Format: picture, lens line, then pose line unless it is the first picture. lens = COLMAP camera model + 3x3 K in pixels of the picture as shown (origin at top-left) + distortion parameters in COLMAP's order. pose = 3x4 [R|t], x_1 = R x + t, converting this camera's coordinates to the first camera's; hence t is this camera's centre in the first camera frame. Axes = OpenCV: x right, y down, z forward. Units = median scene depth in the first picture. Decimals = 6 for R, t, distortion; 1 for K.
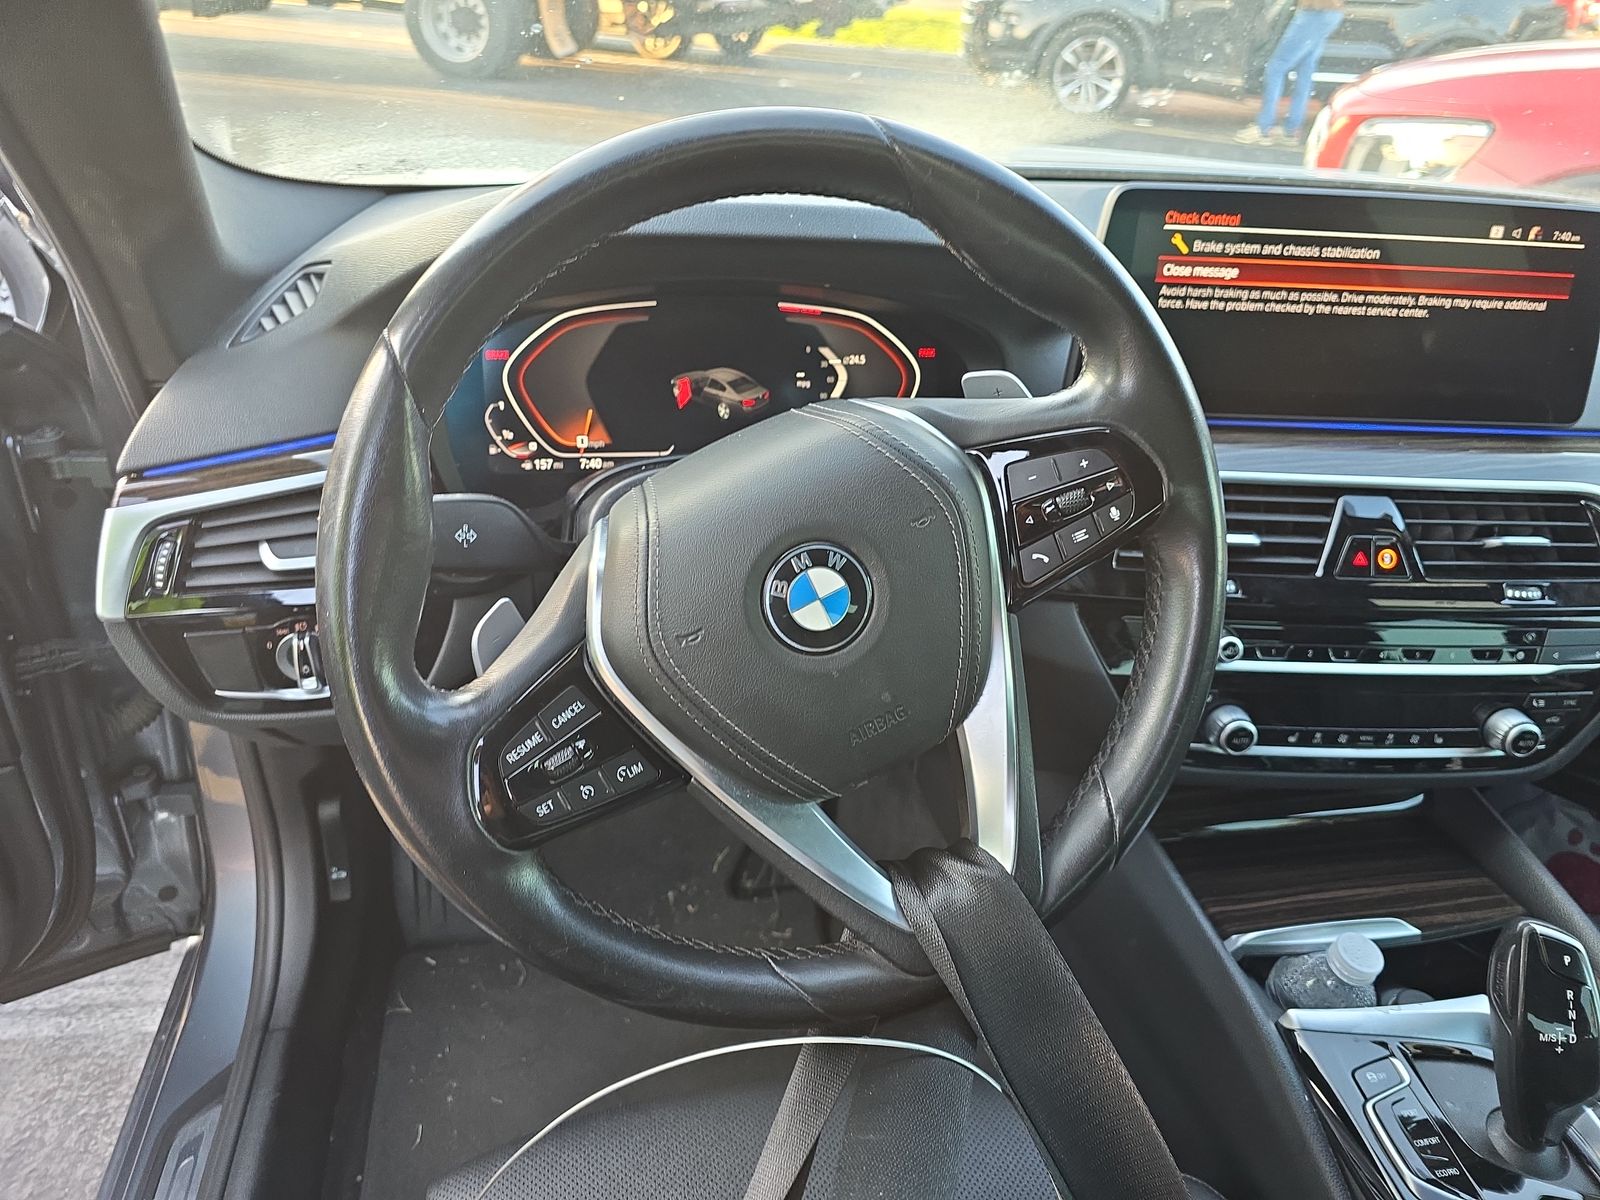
lens RADIAL K [[1014.7, 0, 715.7], [0, 1014.7, 602.2], [0, 0, 1]] dist [0.045139, -0.042056]
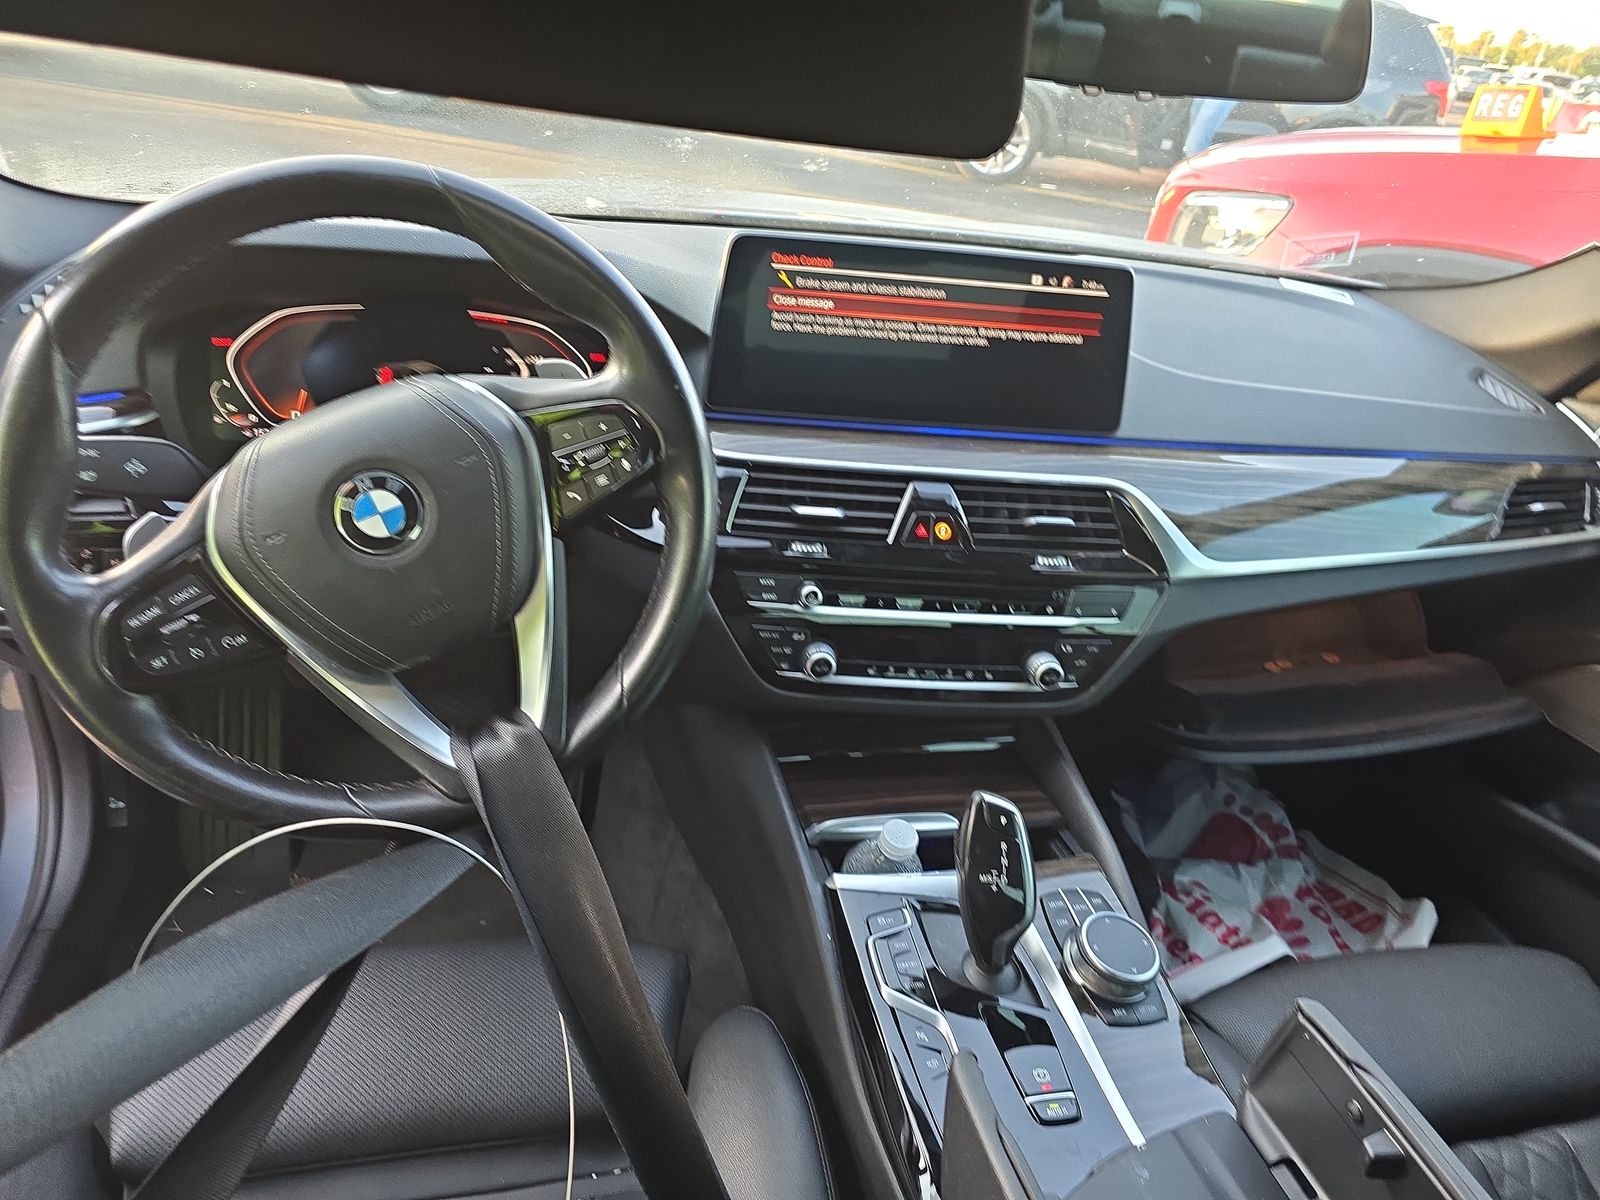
lens RADIAL K [[1014.7, 0, 715.7], [0, 1014.7, 602.2], [0, 0, 1]] dist [0.045139, -0.042056]
pose [[0.997986, 0.022861, 0.059167, 0.297435], [-0.020681, 0.999094, -0.037203, 0.098504], [-0.059964, 0.035904, 0.997555, -0.239566]]
